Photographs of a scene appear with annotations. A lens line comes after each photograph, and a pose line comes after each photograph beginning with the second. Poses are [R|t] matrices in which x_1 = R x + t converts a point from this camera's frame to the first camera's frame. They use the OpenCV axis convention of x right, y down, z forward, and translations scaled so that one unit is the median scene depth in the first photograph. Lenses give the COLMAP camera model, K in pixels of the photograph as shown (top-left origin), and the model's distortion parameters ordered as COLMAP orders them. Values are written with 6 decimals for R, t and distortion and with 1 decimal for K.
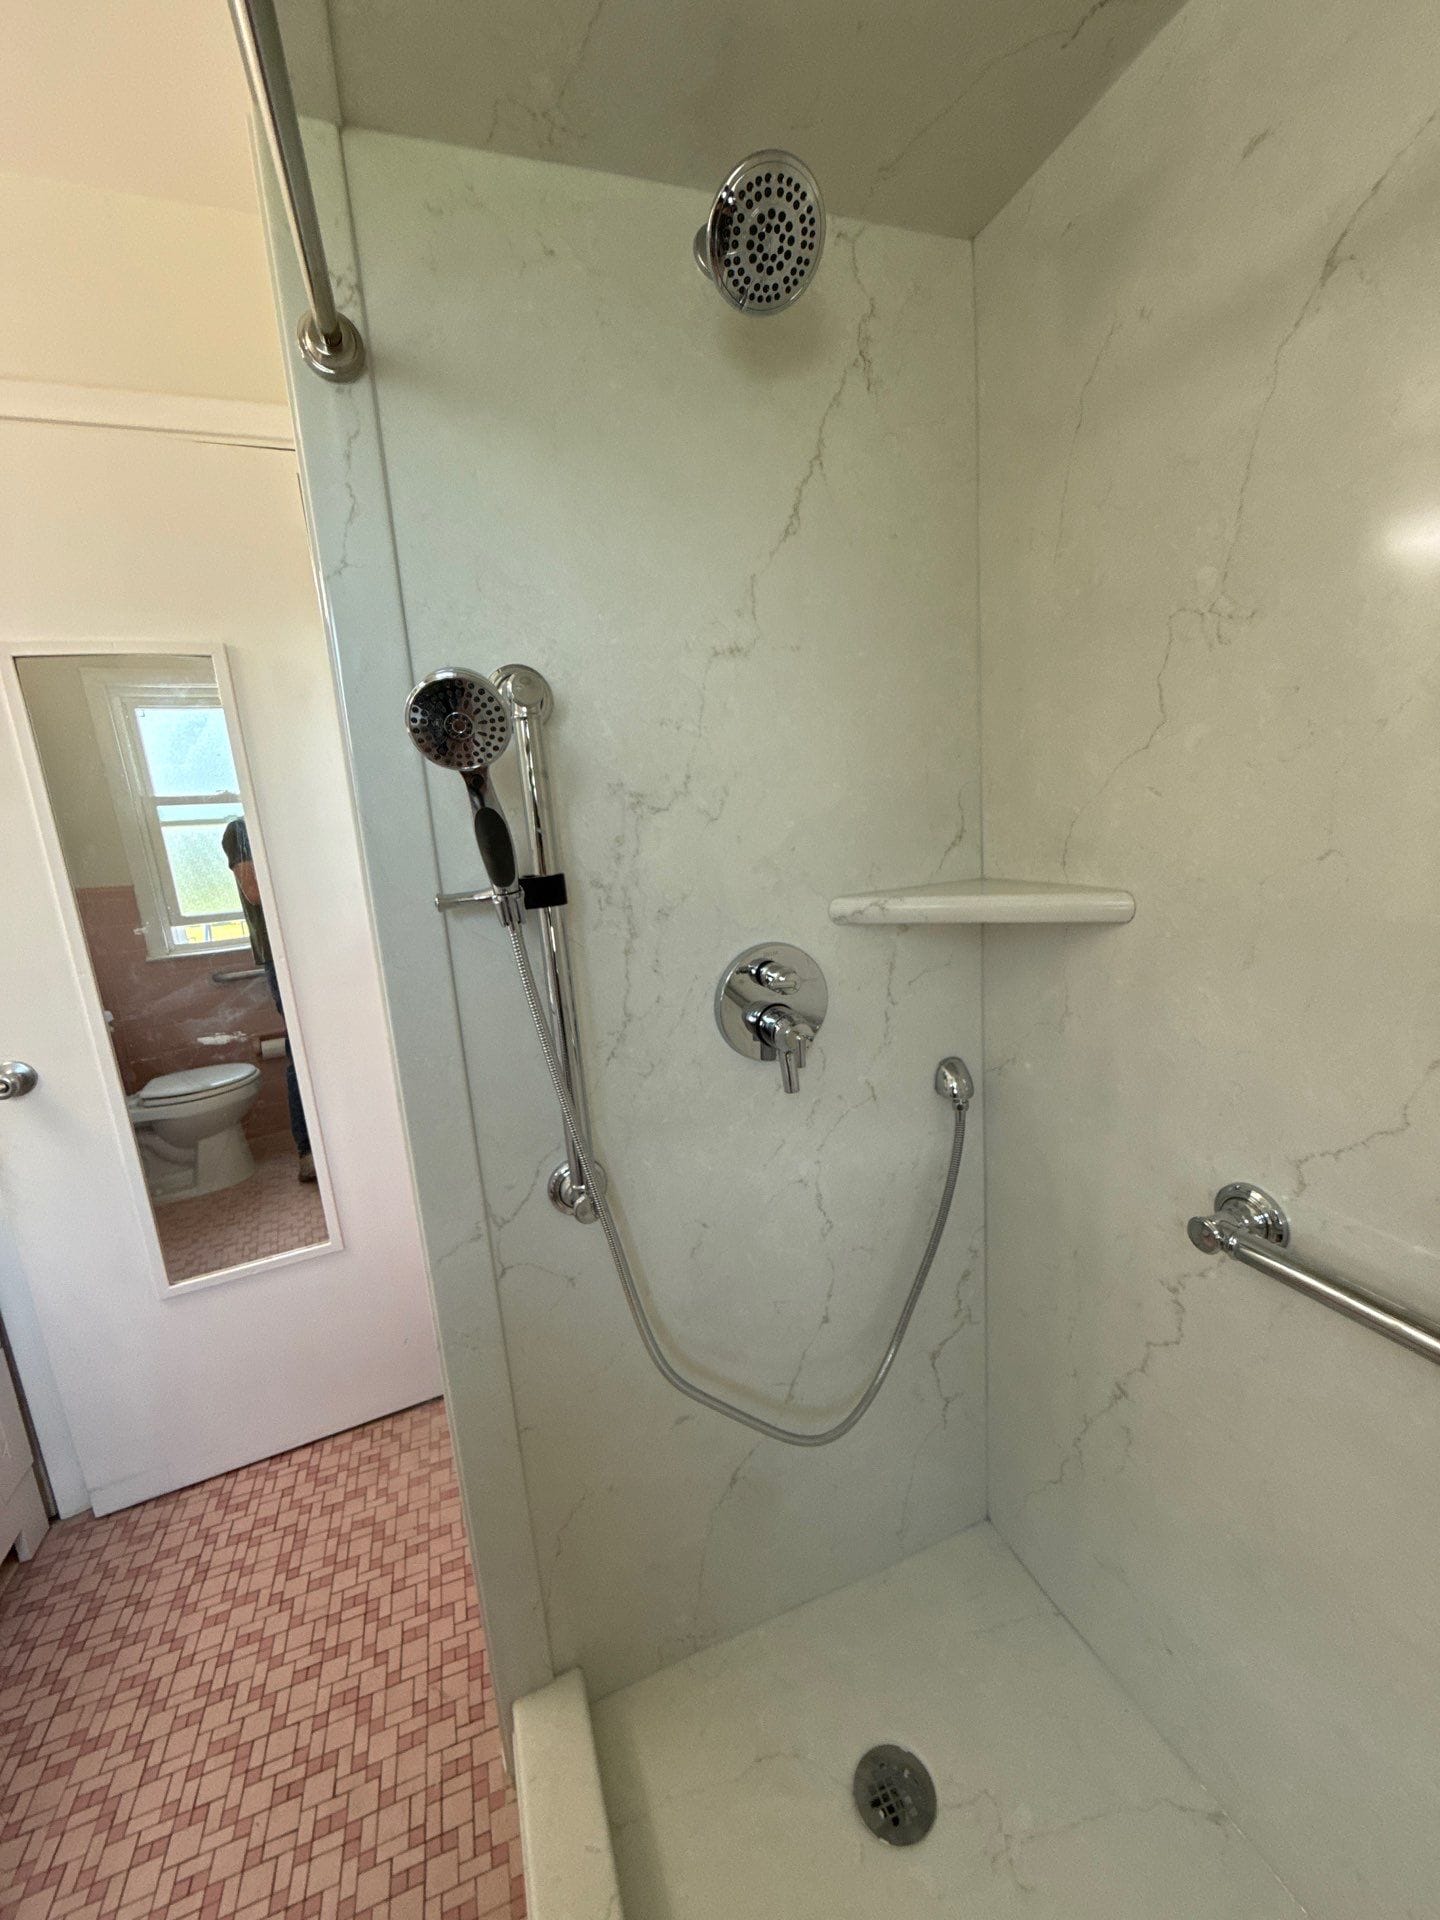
lens RADIAL K [[766.1, 0, 720.0], [0, 766.1, 960.0], [0, 0, 1]] dist [-0.000061, 0.000262]
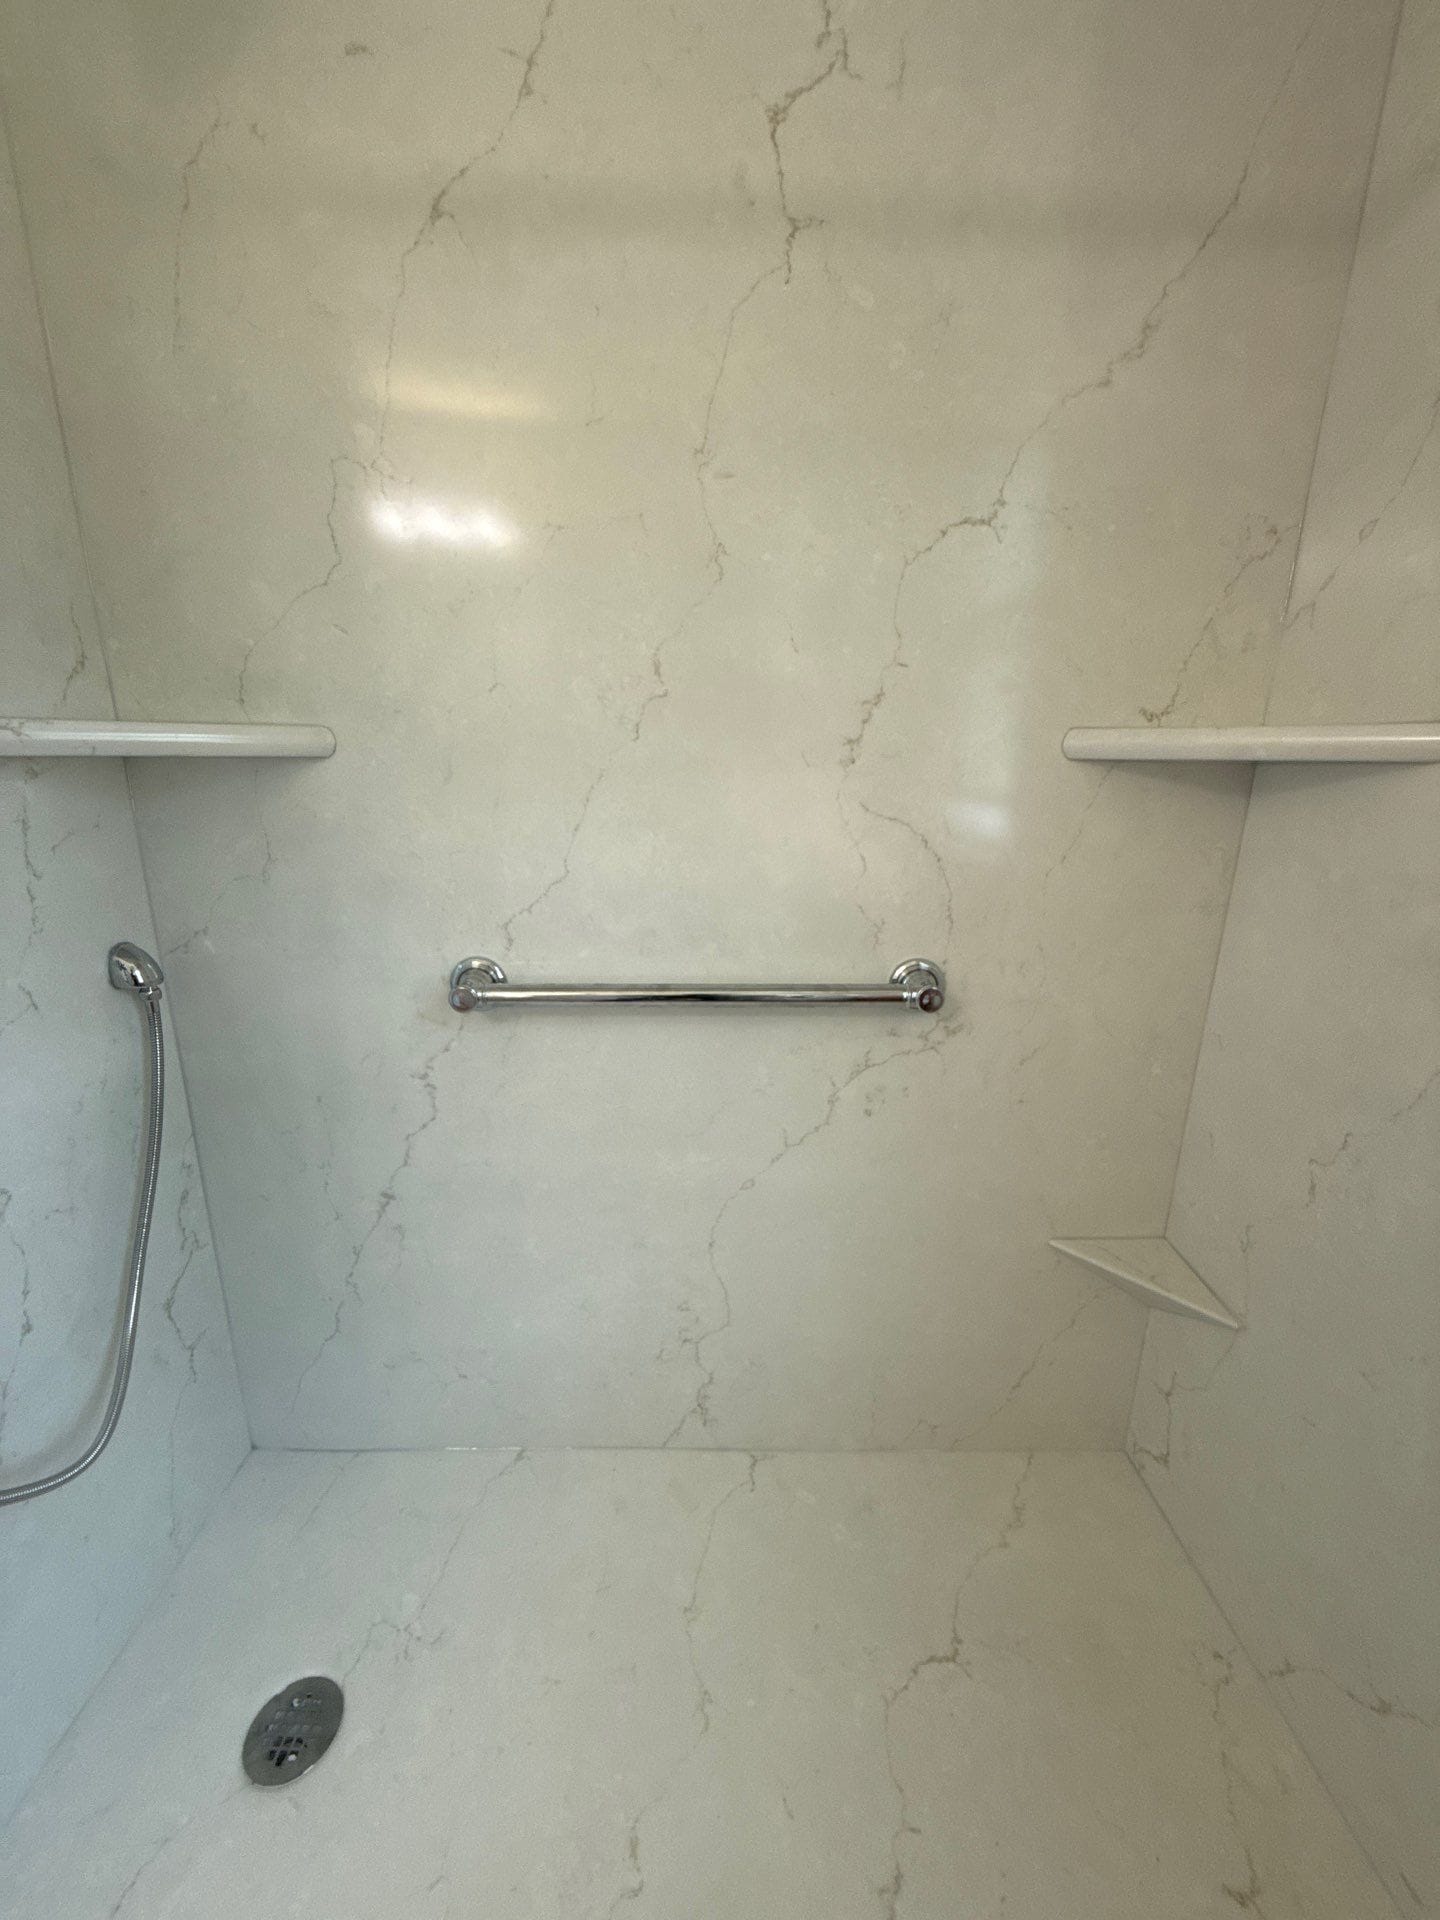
lens RADIAL K [[766.1, 0, 720.0], [0, 766.1, 960.0], [0, 0, 1]] dist [-0.000061, 0.000262]
pose [[0.332983, -0.170216, 0.927442, -0.303535], [0.143825, 0.981231, 0.128450, 0.159012], [-0.931899, 0.090618, 0.351215, 0.134812]]
